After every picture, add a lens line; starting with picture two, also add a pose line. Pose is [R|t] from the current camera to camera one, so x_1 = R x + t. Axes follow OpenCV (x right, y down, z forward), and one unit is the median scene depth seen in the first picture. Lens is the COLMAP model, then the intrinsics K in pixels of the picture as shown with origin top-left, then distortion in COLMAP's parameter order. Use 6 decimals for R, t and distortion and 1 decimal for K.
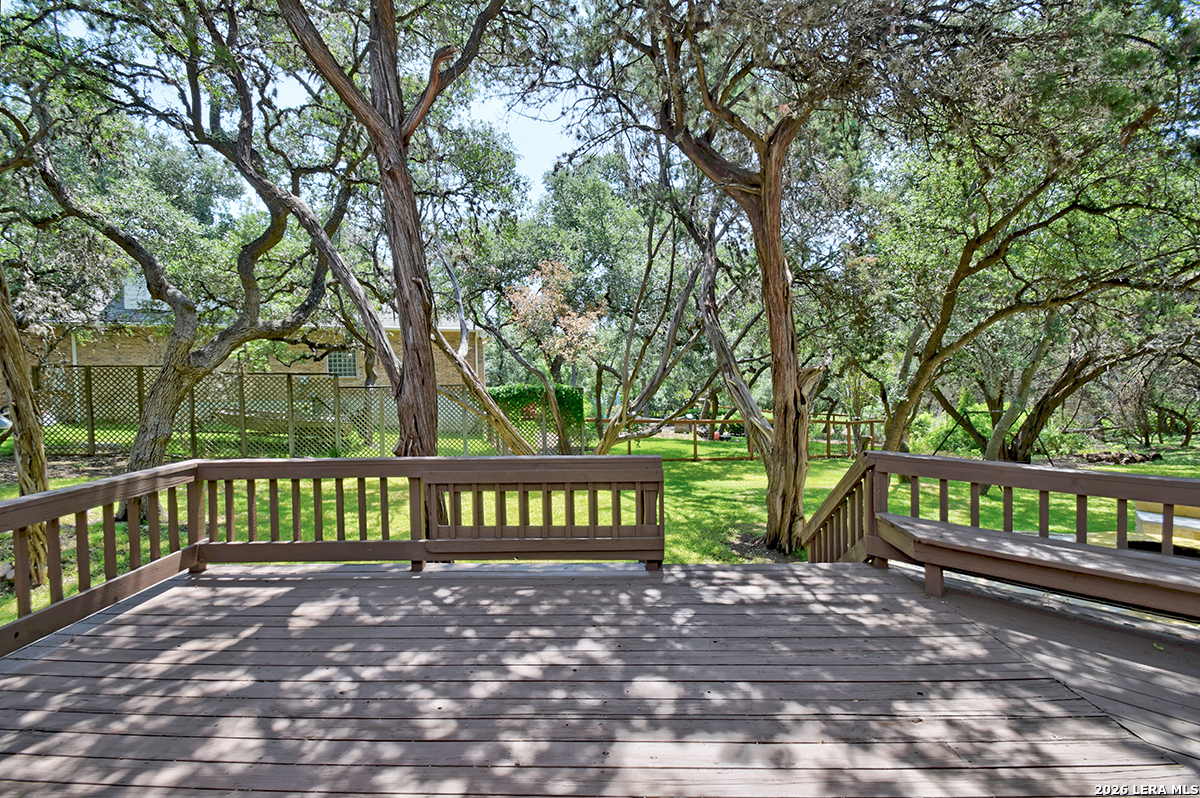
lens RADIAL K [[554.7, 0, 594.1], [0, 554.7, 394.9], [0, 0, 1]] dist [-0.012137, -0.000505]
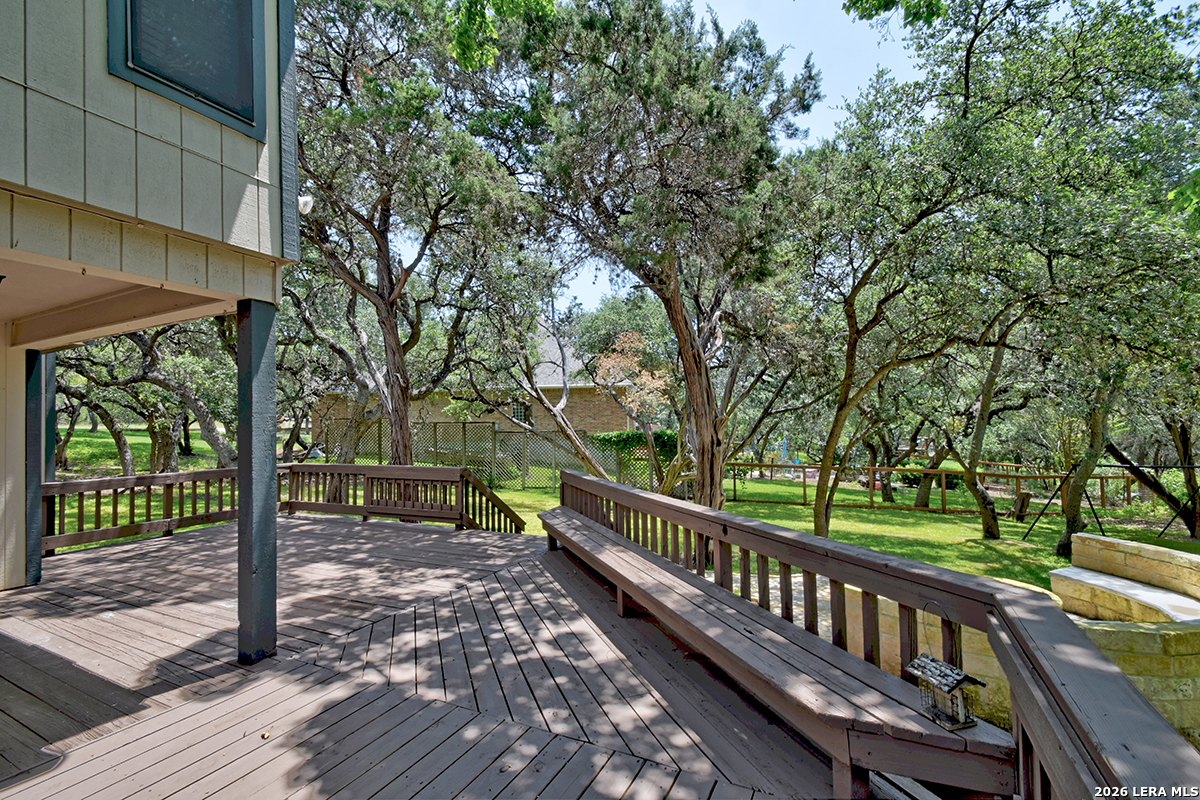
lens RADIAL K [[536.6, 0, 601.4], [0, 536.6, 409.5], [0, 0, 1]] dist [0.025983, -0.010995]
pose [[0.906033, -0.013995, -0.422976, 1.793984], [-0.009605, 0.998516, -0.053613, 0.004846], [0.423099, 0.052638, 0.904553, -0.628150]]
